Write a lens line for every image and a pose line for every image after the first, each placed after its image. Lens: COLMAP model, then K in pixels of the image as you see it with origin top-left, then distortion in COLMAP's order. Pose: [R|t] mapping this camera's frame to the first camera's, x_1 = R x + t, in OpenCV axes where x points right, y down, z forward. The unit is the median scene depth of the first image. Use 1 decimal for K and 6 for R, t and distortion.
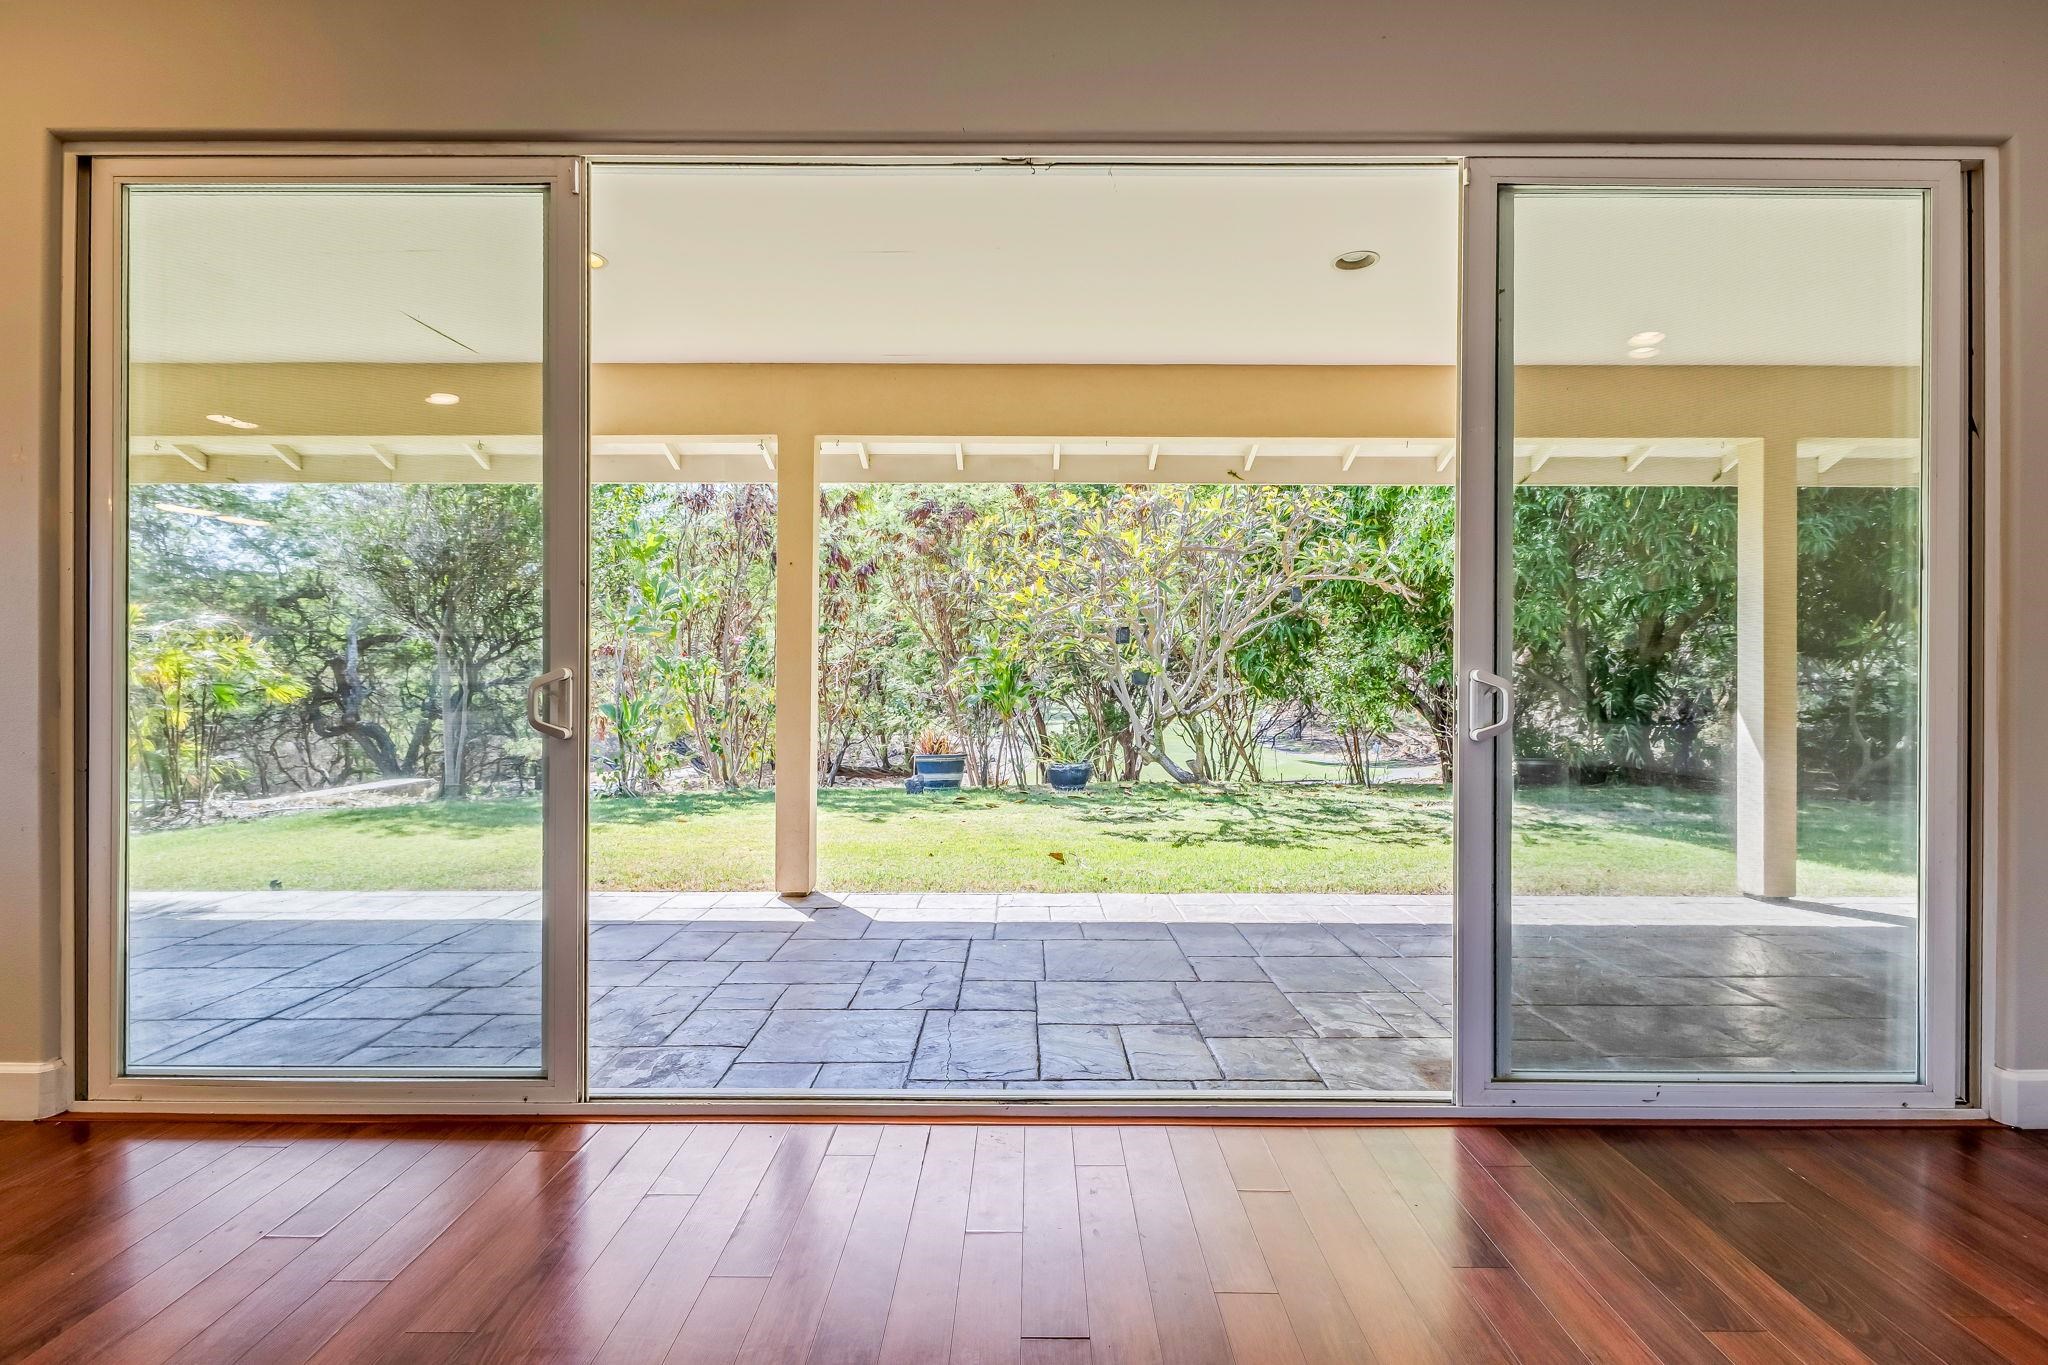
lens RADIAL K [[936.6, 0, 1017.2], [0, 936.6, 673.6], [0, 0, 1]] dist [0.004856, -0.004442]
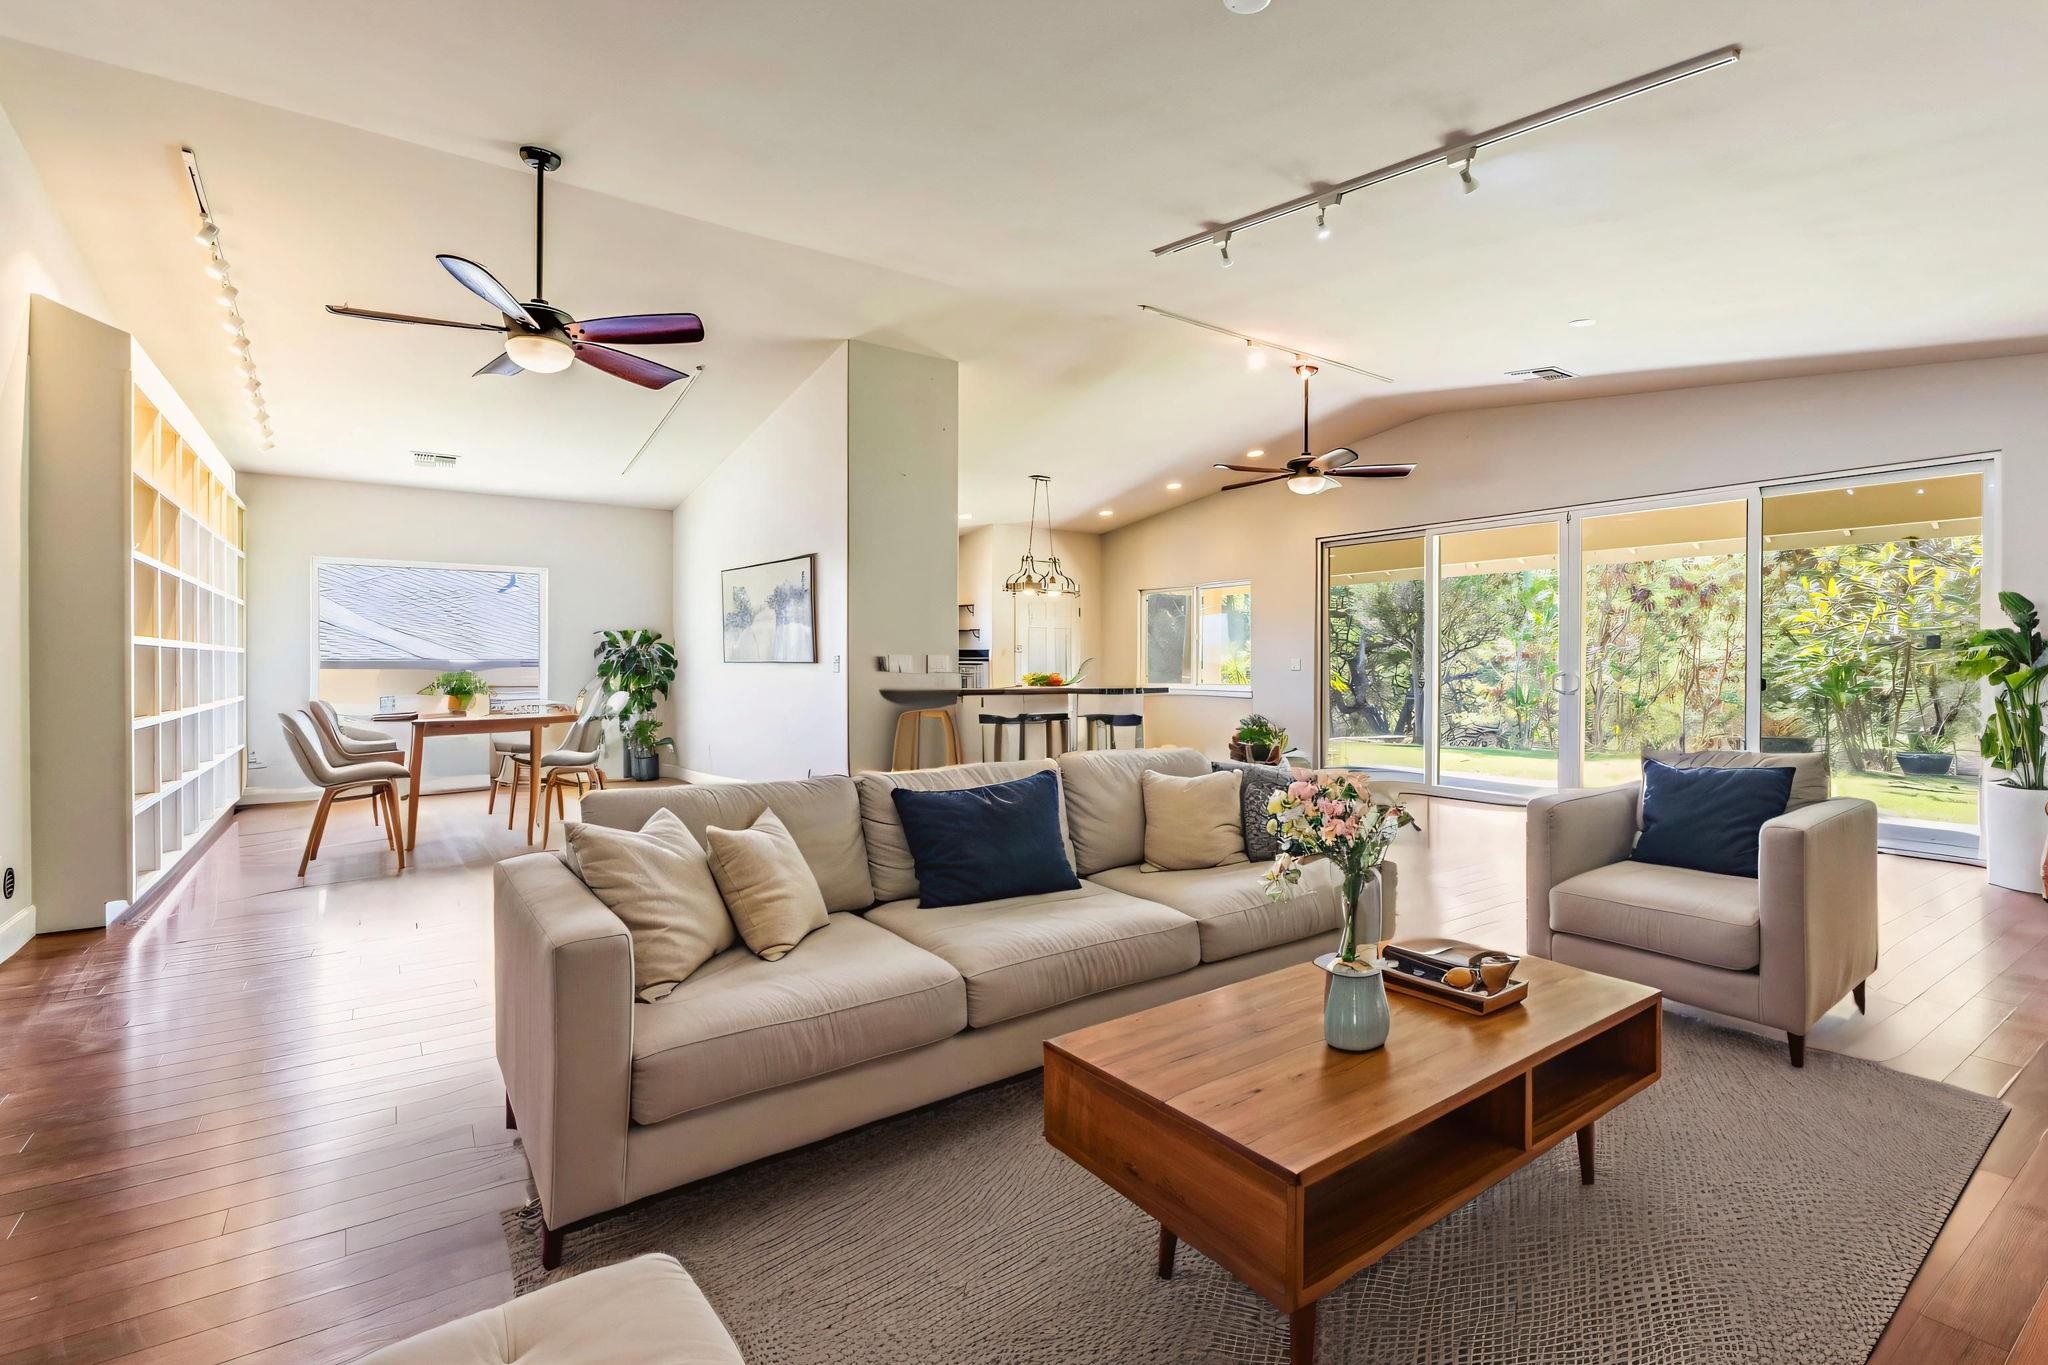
lens RADIAL K [[936.6, 0, 1025.3], [0, 936.6, 676.5], [0, 0, 1]] dist [0.004856, -0.004442]
pose [[0.577309, 0.008727, -0.816479, 0.320892], [-0.002600, 0.999957, 0.008850, -0.000052], [0.816522, -0.002986, 0.577307, -0.483798]]
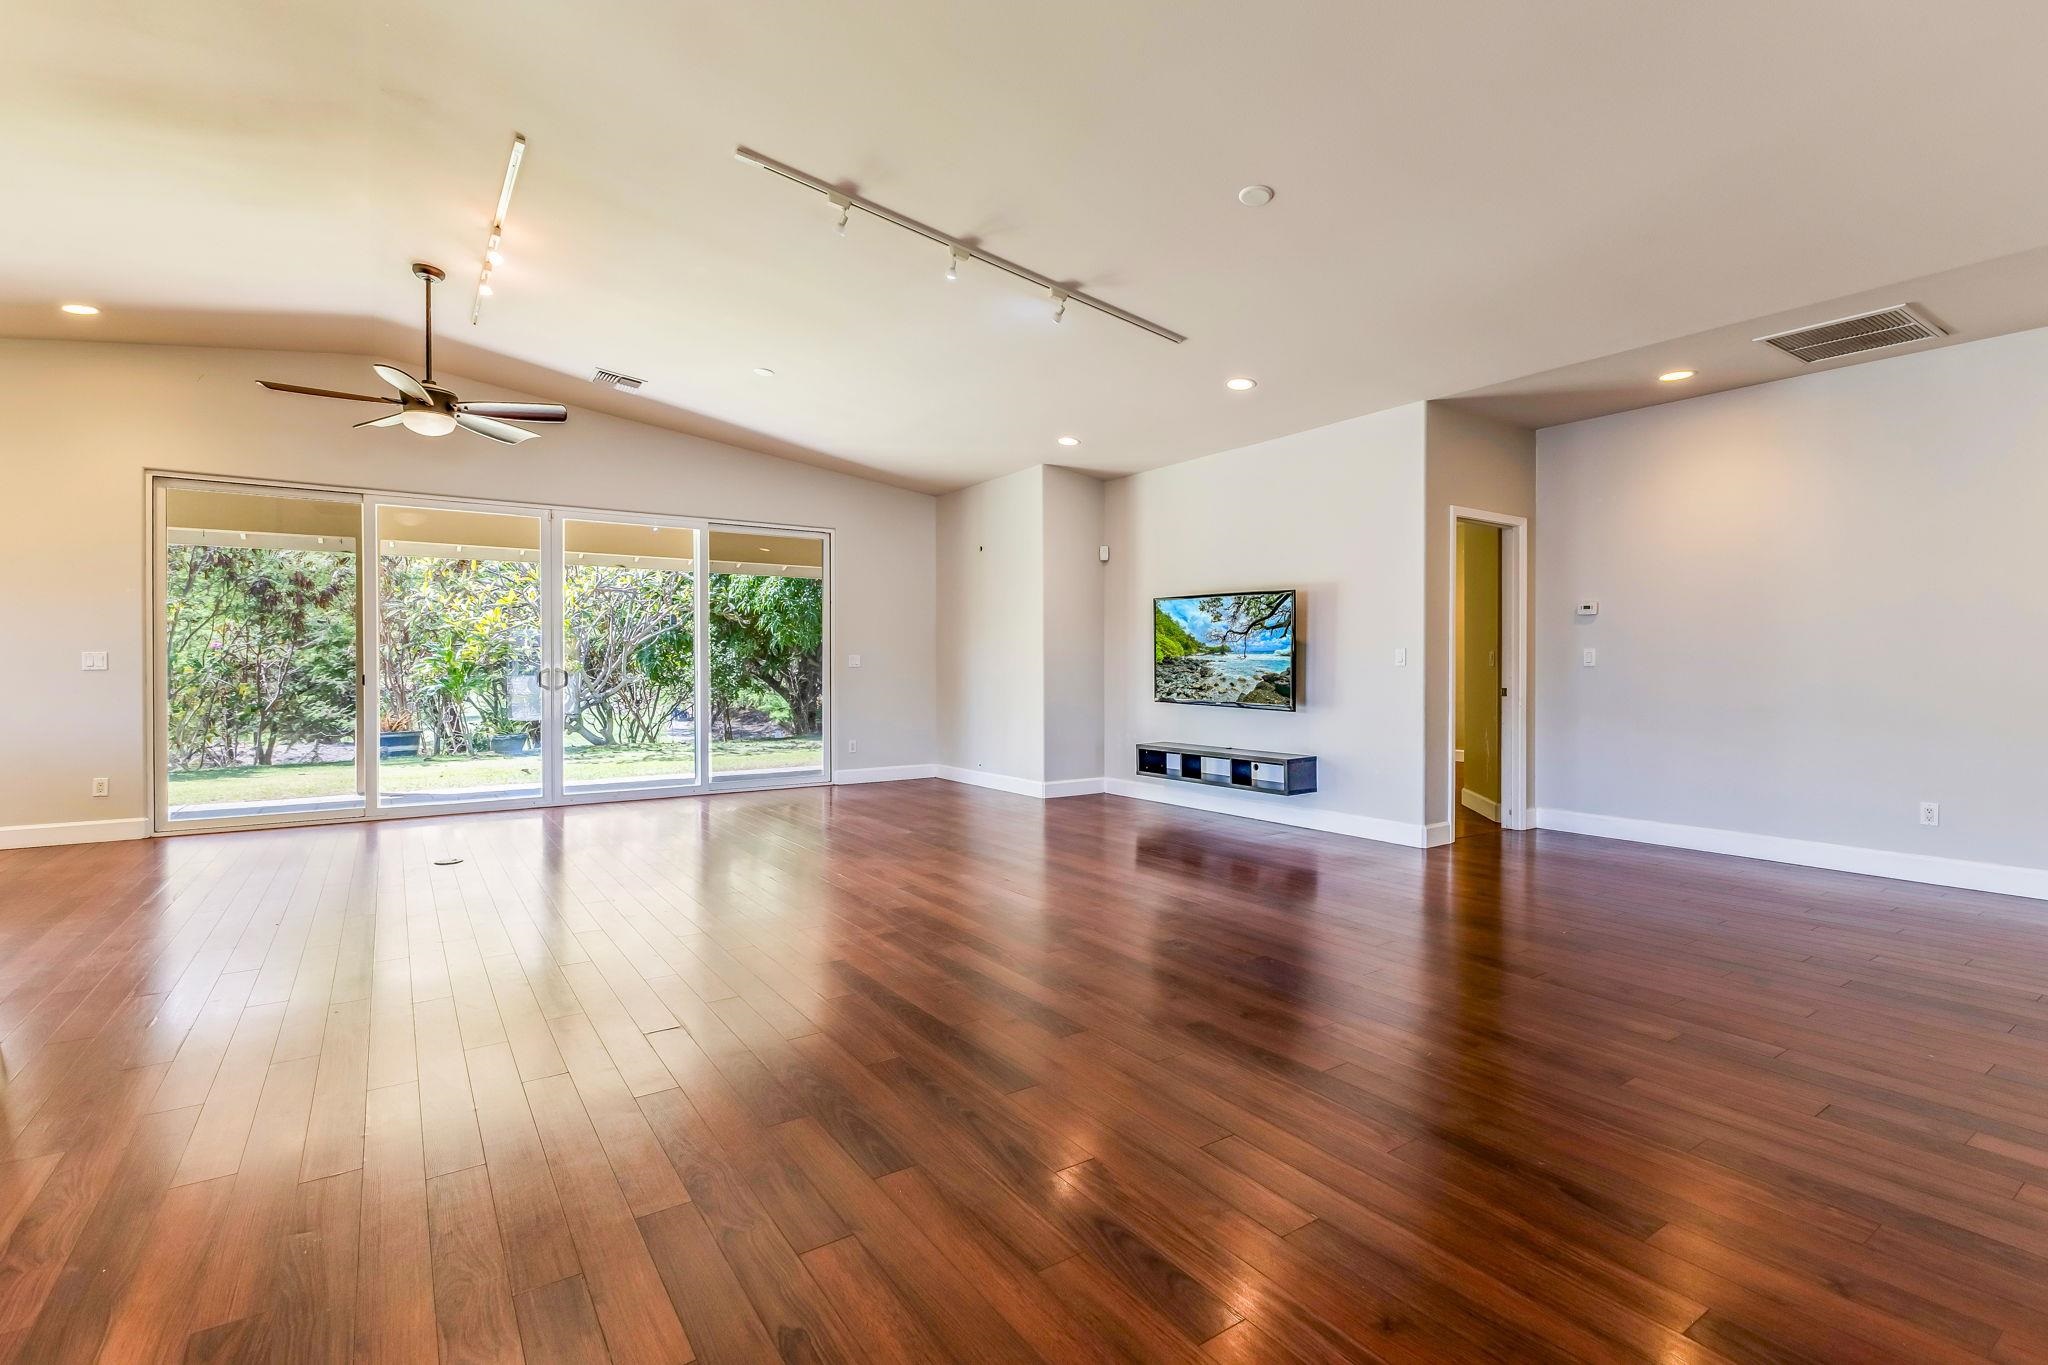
lens RADIAL K [[936.6, 0, 1039.6], [0, 936.6, 674.9], [0, 0, 1]] dist [0.004856, -0.004442]
pose [[0.813017, -0.011607, 0.582124, -0.102351], [0.009903, 0.999932, 0.006107, 0.006009], [-0.582156, 0.000800, 0.813077, -0.538154]]
